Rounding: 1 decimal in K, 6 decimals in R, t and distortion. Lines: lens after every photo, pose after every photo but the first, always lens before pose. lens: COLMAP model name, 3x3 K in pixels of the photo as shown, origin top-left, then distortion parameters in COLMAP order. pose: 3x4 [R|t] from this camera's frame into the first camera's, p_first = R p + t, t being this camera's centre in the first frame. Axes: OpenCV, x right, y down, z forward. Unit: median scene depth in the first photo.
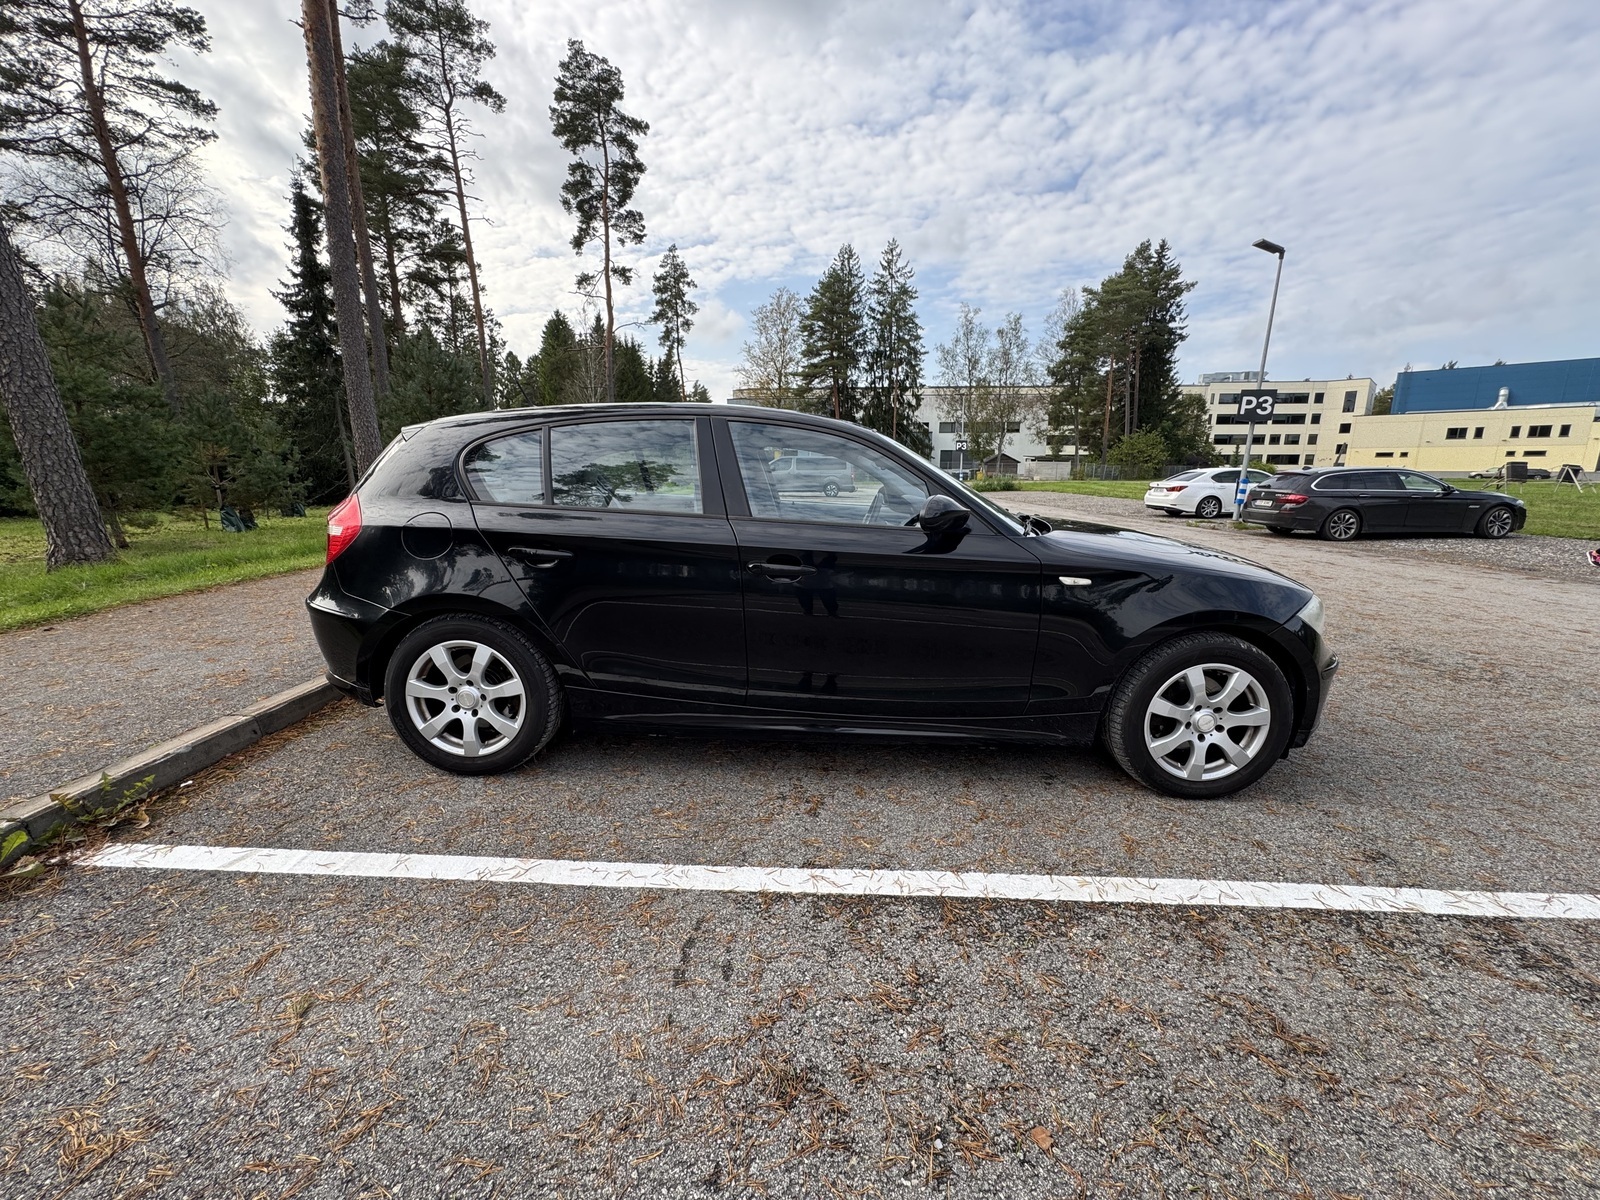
lens RADIAL K [[629.2, 0, 800.0], [0, 629.2, 600.0], [0, 0, 1]] dist [-0.006027, 0.000110]
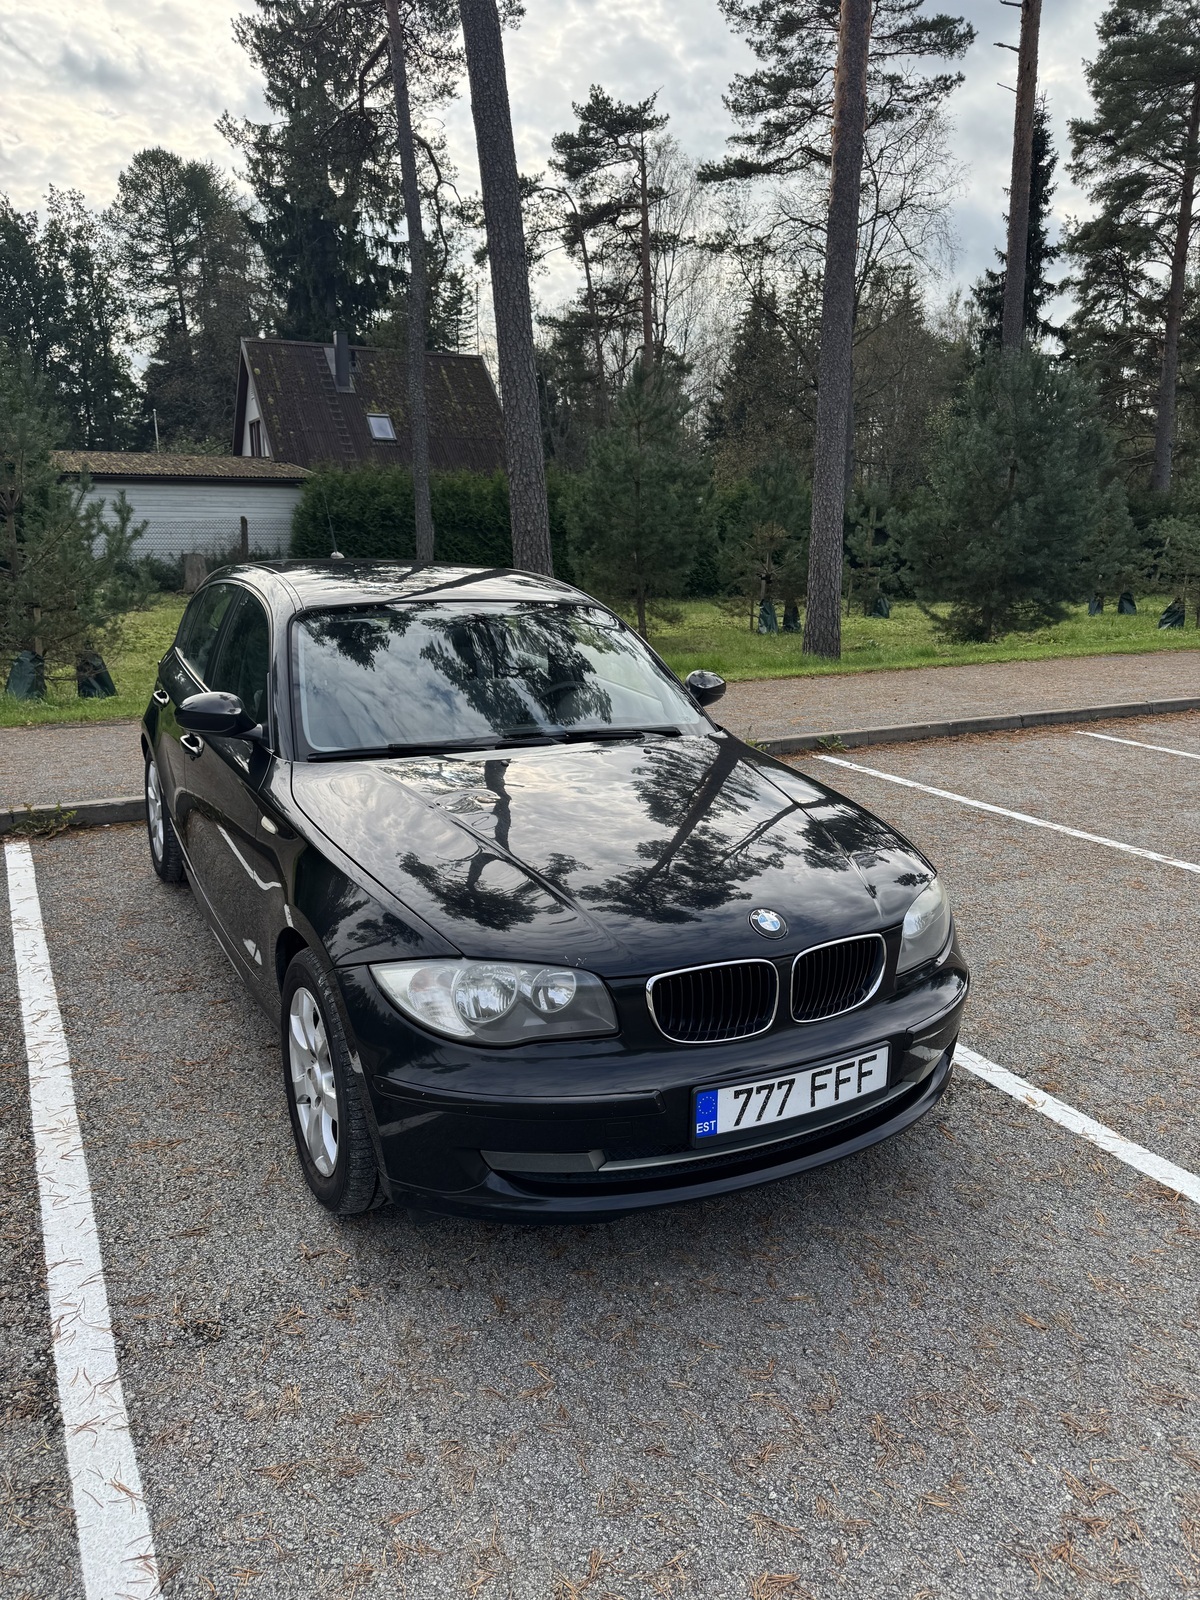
lens RADIAL K [[1125.8, 0, 600.0], [0, 1125.8, 800.0], [0, 0, 1]] dist [0.008487, -0.008005]
pose [[0.501862, 0.200853, -0.841304, 0.146061], [-0.181436, 0.975471, 0.124652, -0.025208], [0.845704, 0.090084, 0.525994, 0.050157]]
